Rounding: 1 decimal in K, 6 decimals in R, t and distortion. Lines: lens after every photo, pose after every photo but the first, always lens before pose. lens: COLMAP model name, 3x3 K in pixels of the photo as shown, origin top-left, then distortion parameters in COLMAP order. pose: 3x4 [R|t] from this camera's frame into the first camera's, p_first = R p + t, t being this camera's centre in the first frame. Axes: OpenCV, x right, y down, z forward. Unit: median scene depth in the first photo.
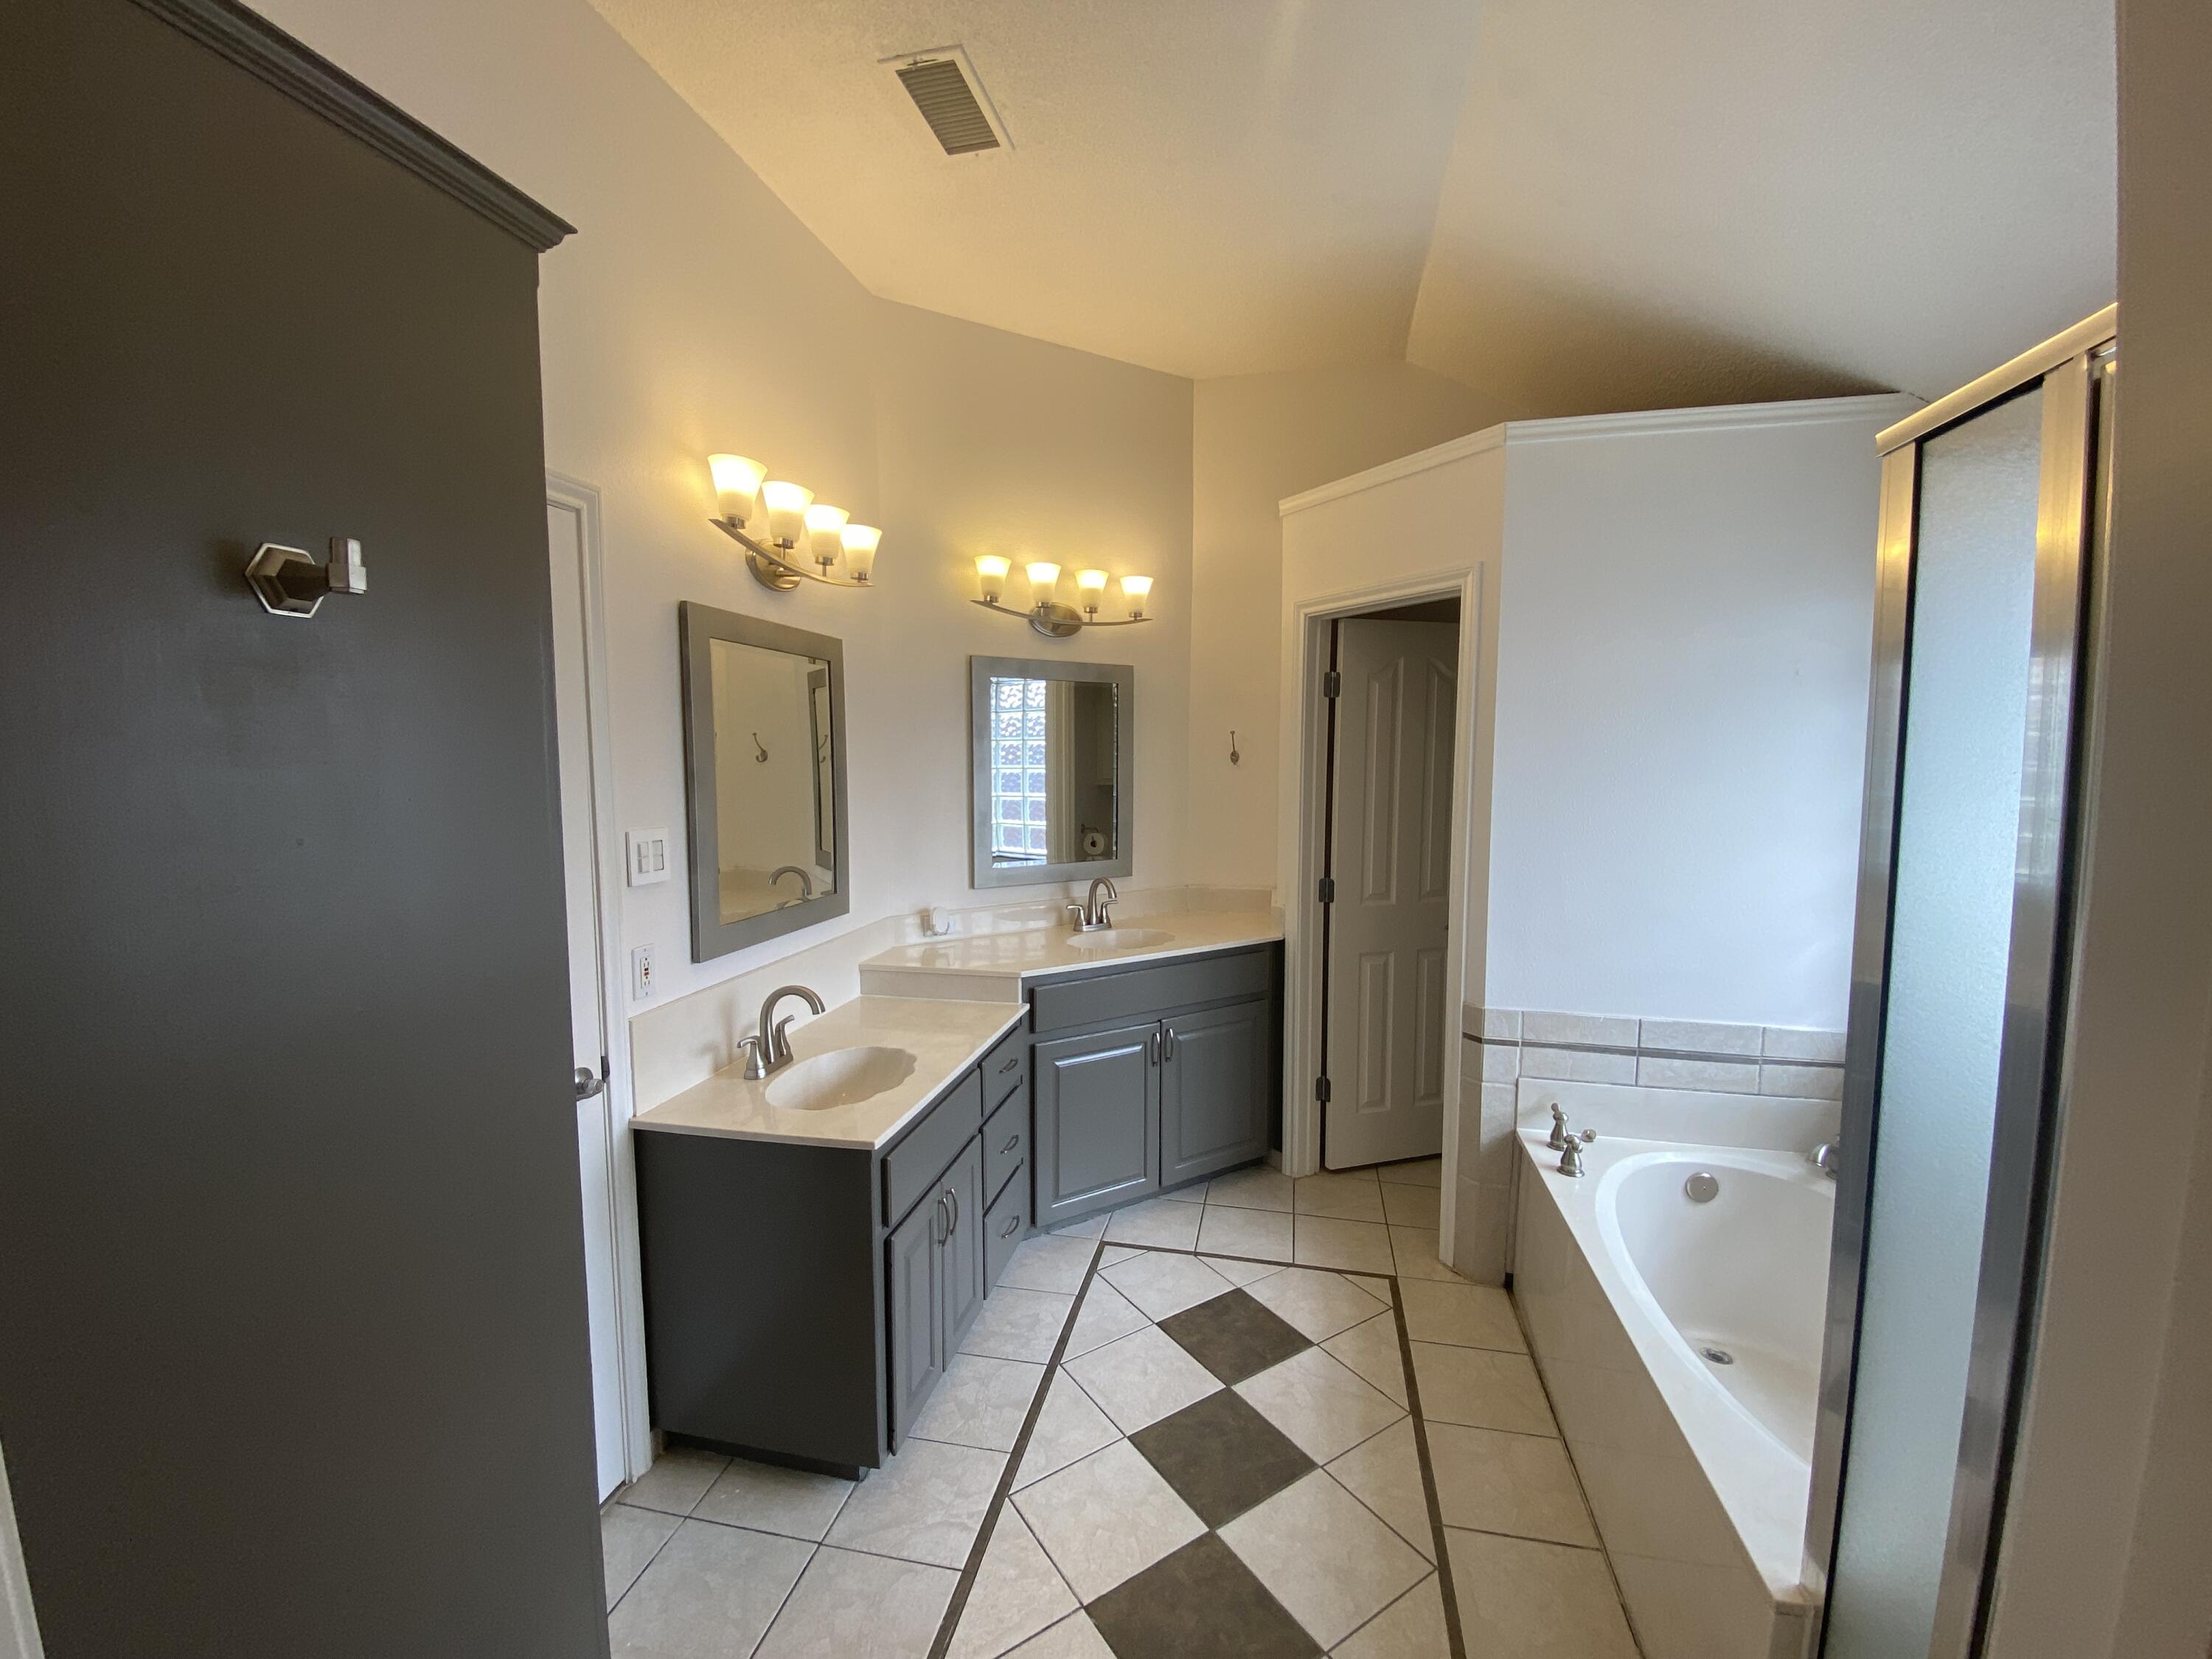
lens RADIAL K [[894.5, 0, 1106.0], [0, 894.5, 829.5], [0, 0, 1]] dist [0.000658, -0.000145]
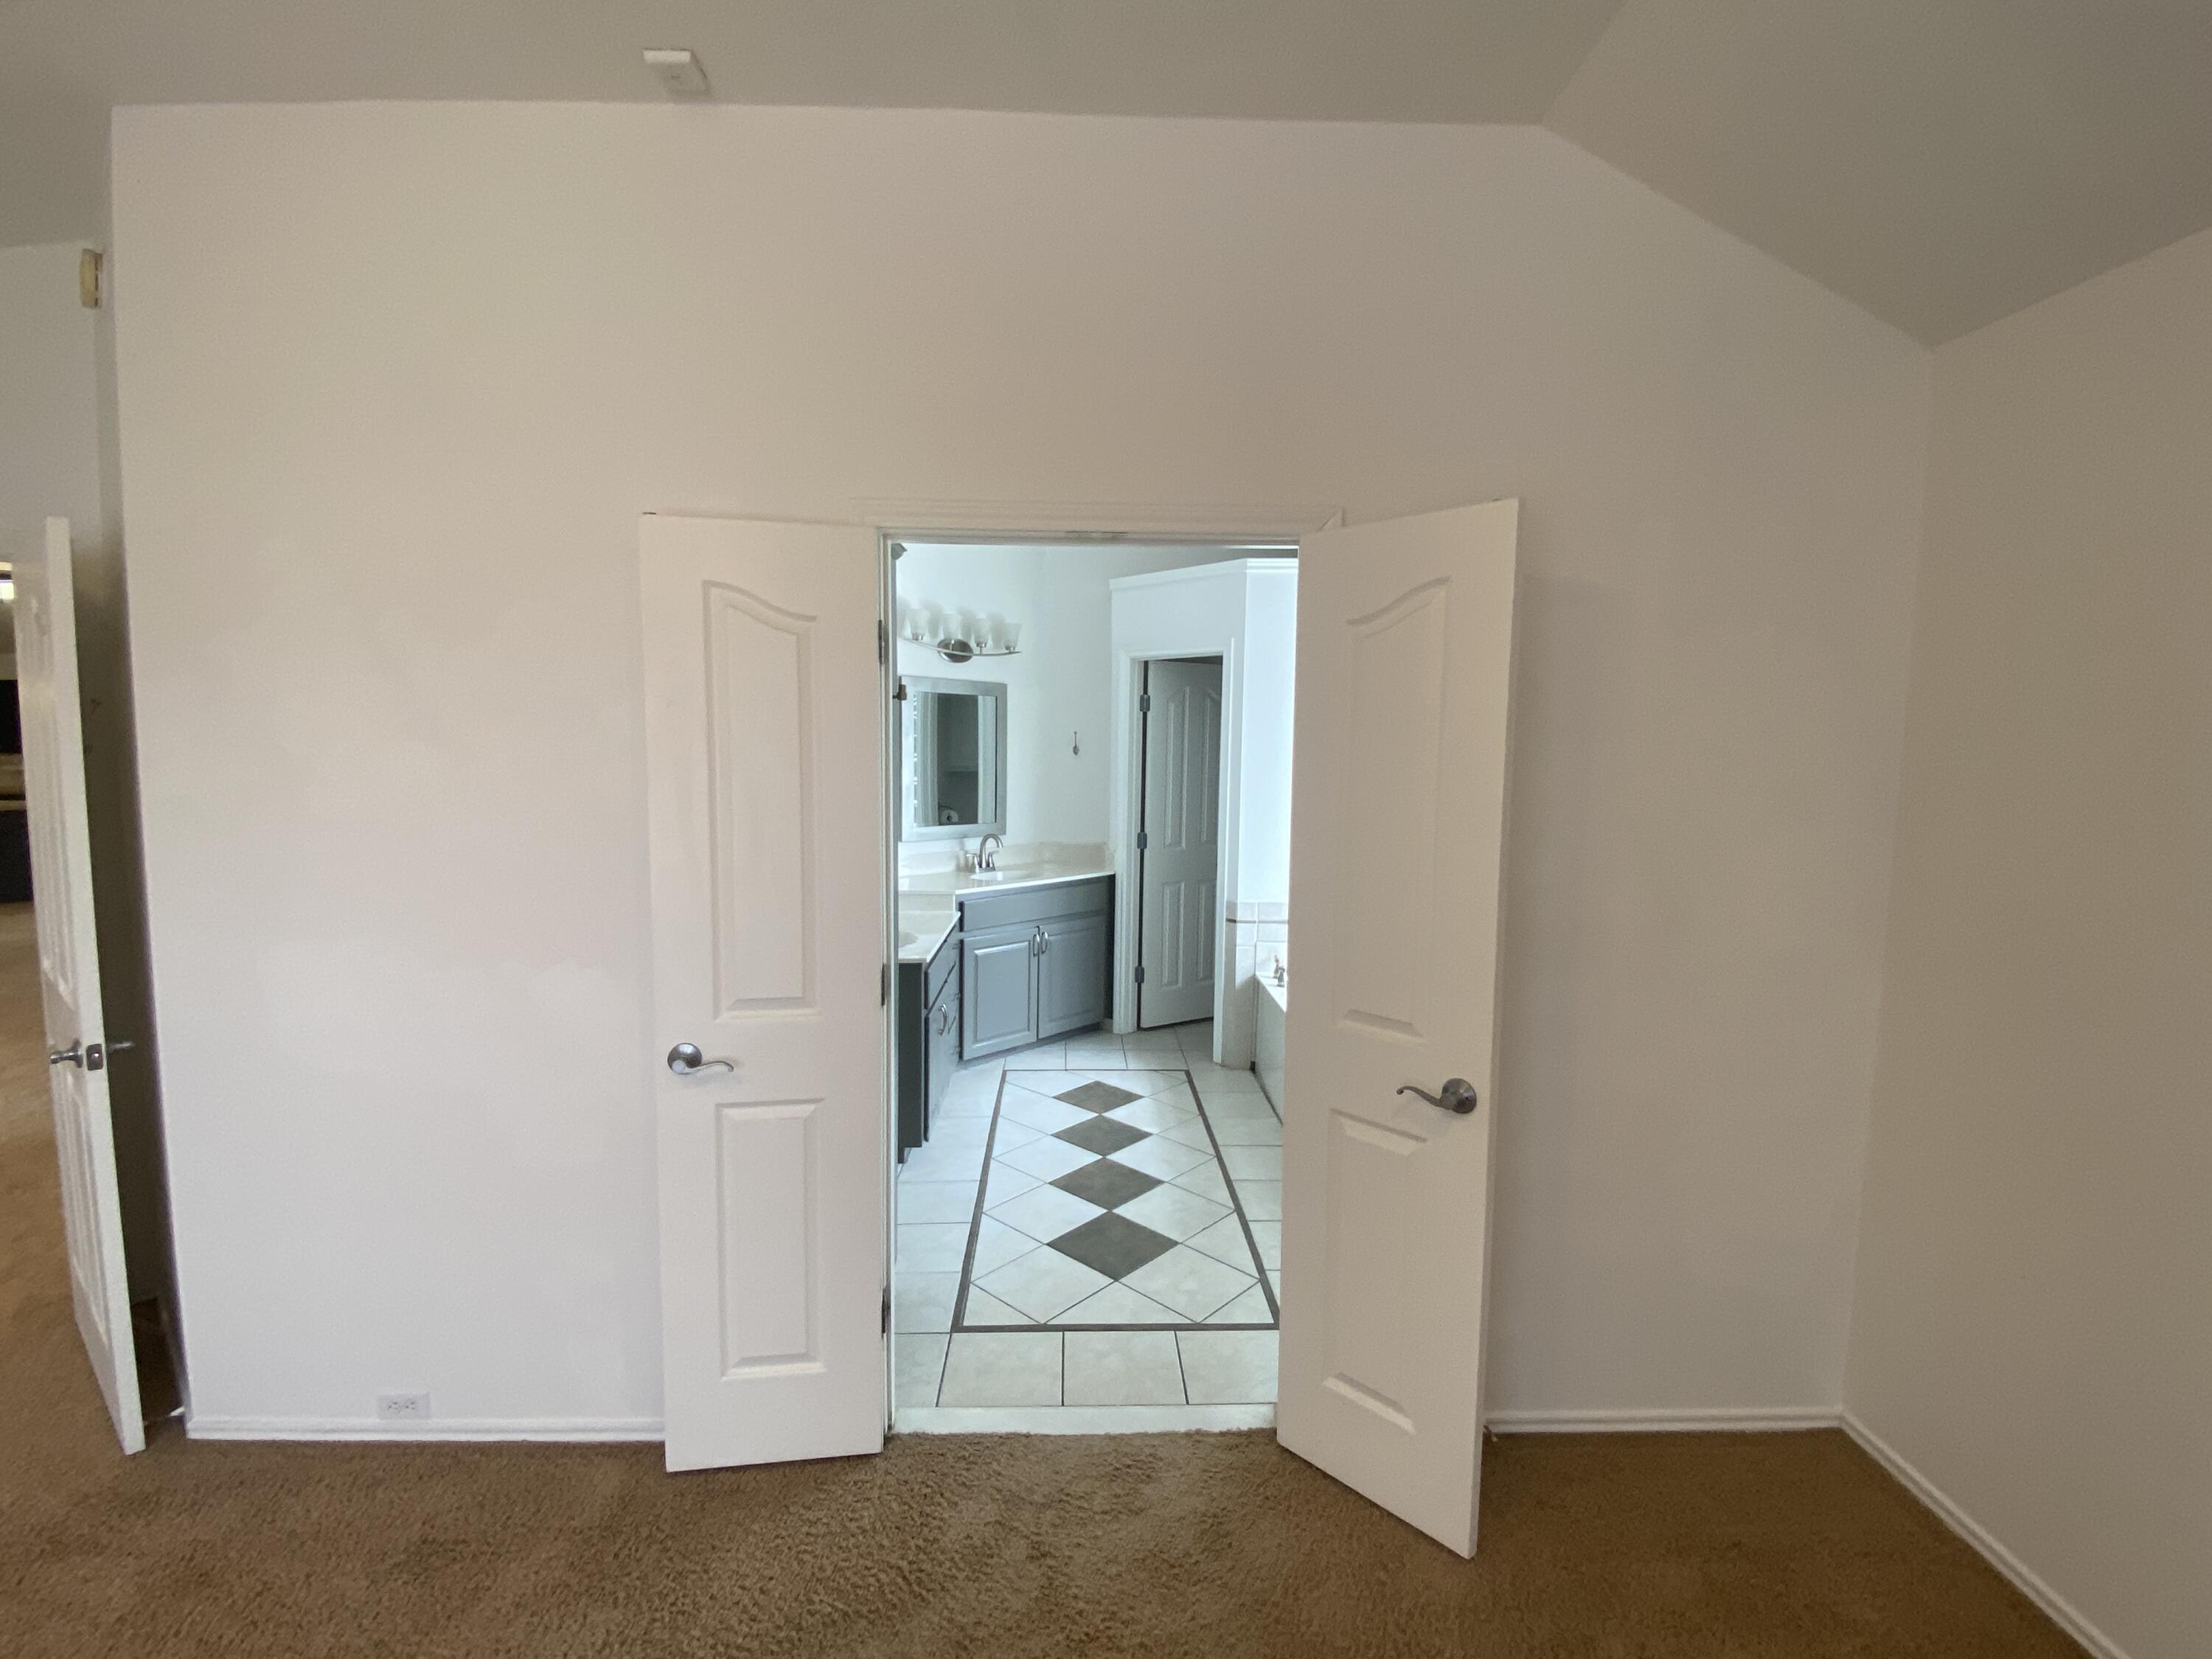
lens RADIAL K [[967.6, 0, 1106.0], [0, 967.6, 829.5], [0, 0, 1]] dist [-0.000307, -0.000156]
pose [[0.967918, -0.005163, 0.251212, -0.237746], [0.004317, 0.999983, 0.003916, 0.044564], [-0.251228, -0.002706, 0.967924, -0.606770]]
